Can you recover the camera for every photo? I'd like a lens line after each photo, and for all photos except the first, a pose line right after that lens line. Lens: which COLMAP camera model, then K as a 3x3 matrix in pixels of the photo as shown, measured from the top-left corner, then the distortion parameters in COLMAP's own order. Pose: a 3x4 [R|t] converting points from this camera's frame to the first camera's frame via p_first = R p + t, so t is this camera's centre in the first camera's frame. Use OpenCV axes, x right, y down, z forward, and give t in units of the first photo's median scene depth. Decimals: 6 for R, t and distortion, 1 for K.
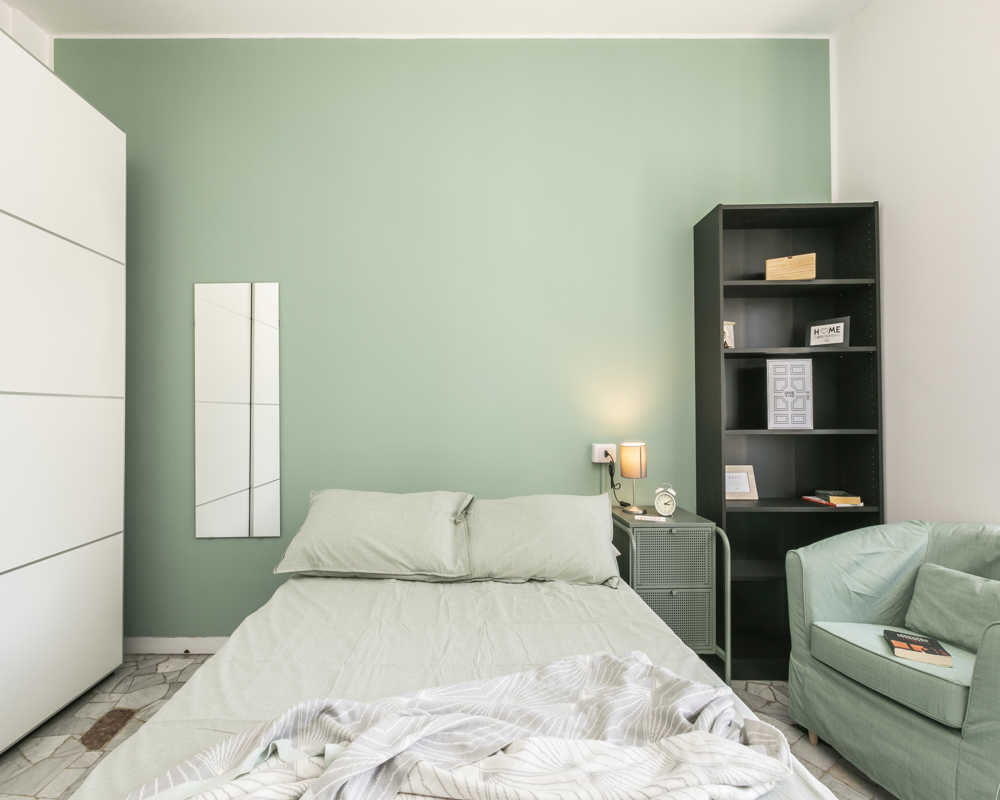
lens RADIAL K [[473.6, 0, 461.6], [0, 473.6, 409.8], [0, 0, 1]] dist [0.000727, -0.000321]
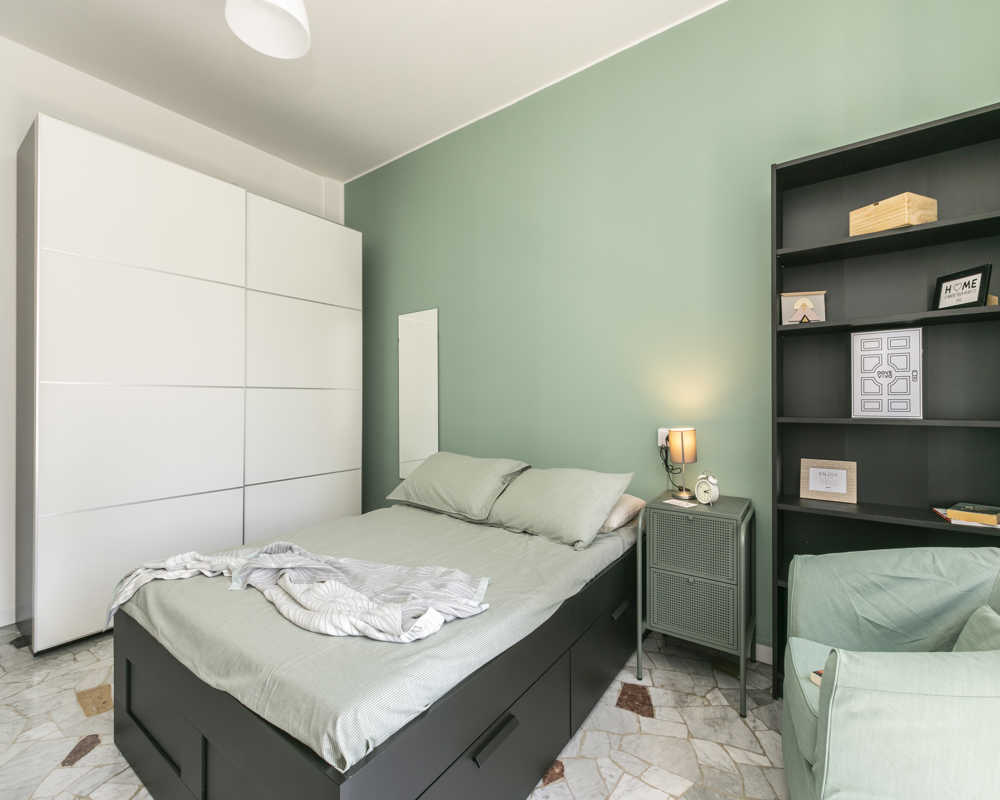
lens RADIAL K [[446.5, 0, 500.0], [0, 446.5, 400.0], [0, 0, 1]] dist [-0.000910, 0.000068]
pose [[0.804414, 0.001475, -0.594068, 0.636436], [0.002912, 0.999975, 0.006426, 0.003423], [0.594063, -0.006900, 0.804389, 0.014401]]
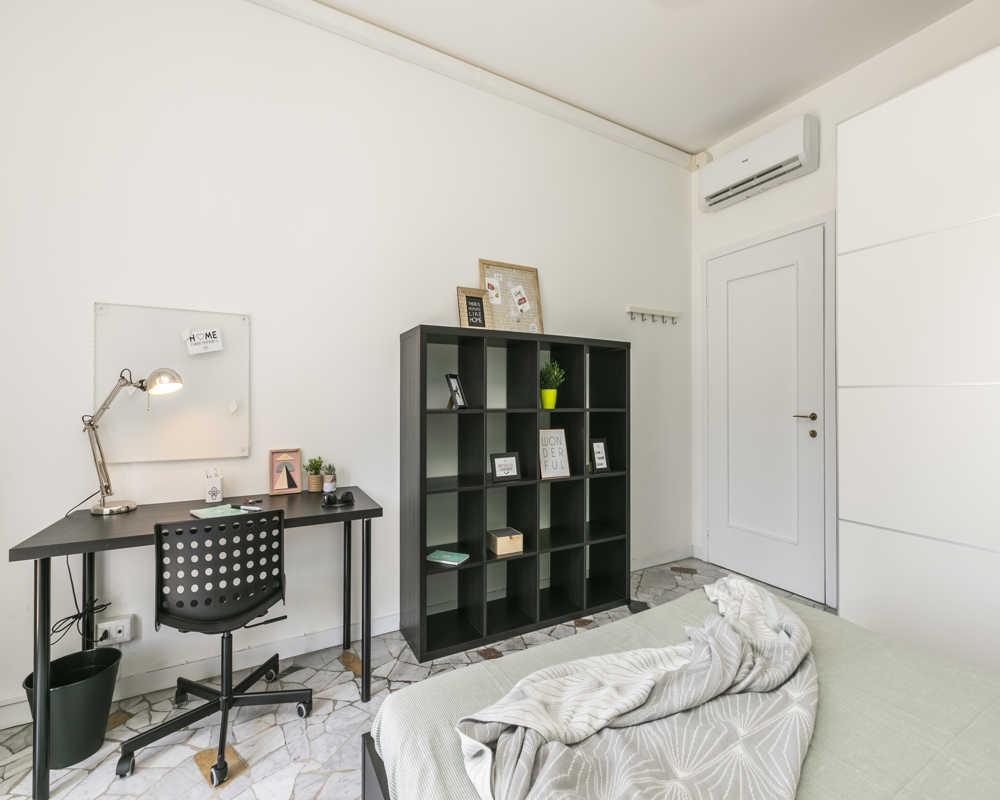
lens RADIAL K [[446.5, 0, 500.0], [0, 446.5, 400.0], [0, 0, 1]] dist [-0.000910, 0.000068]
pose [[-0.880356, -0.003551, -0.474300, 0.390559], [0.001999, 0.999935, -0.011195, 0.006647], [0.474309, -0.010804, -0.880292, 0.701403]]
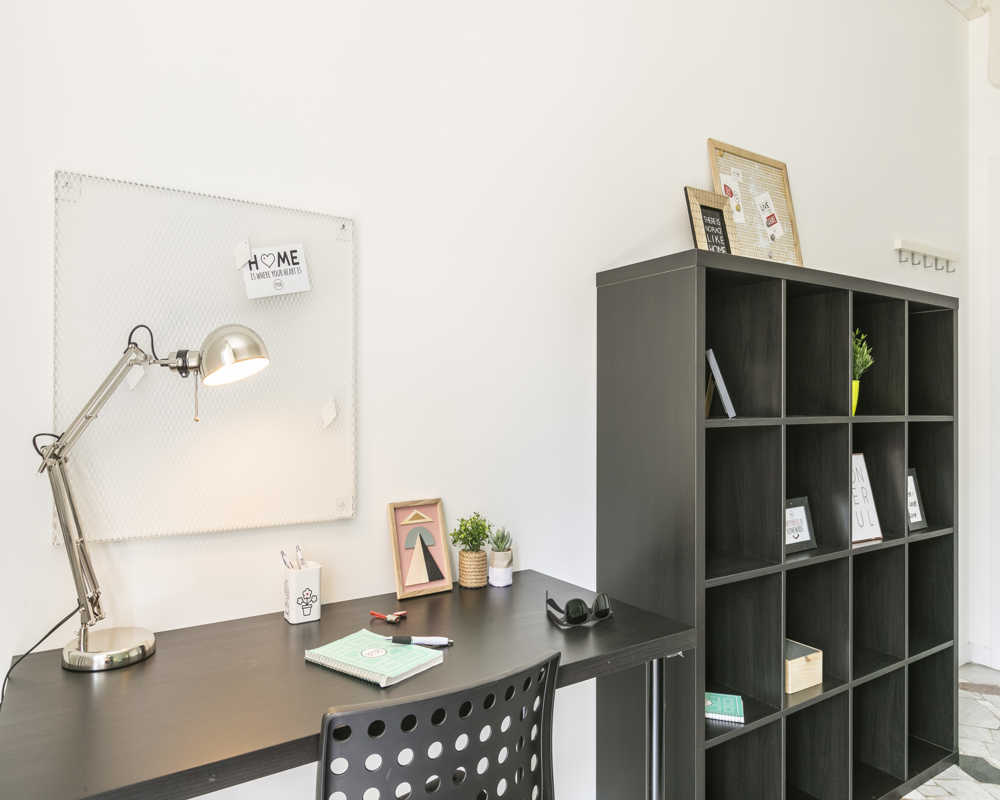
lens RADIAL K [[663.5, 0, 500.0], [0, 663.5, 400.0], [0, 0, 1]] dist [0.000855, -0.000345]
pose [[-0.832995, -0.005364, -0.553254, 0.658494], [0.001463, 0.999928, -0.011897, 0.004390], [0.553278, -0.010720, -0.832928, 0.249641]]
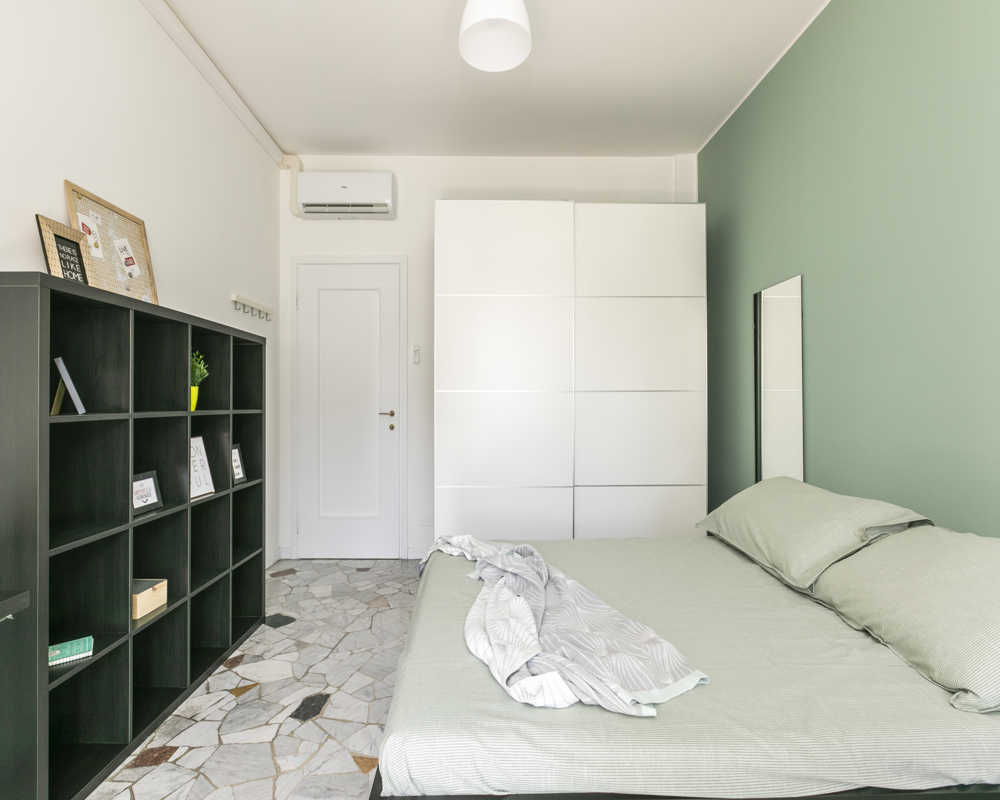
lens RADIAL K [[468.2, 0, 486.8], [0, 468.2, 400.7], [0, 0, 1]] dist [0.000511, -0.000547]
pose [[0.007527, -0.004262, -0.999963, 0.687388], [0.008935, 0.999951, -0.004195, 0.004933], [0.999932, -0.008903, 0.007565, 0.337803]]
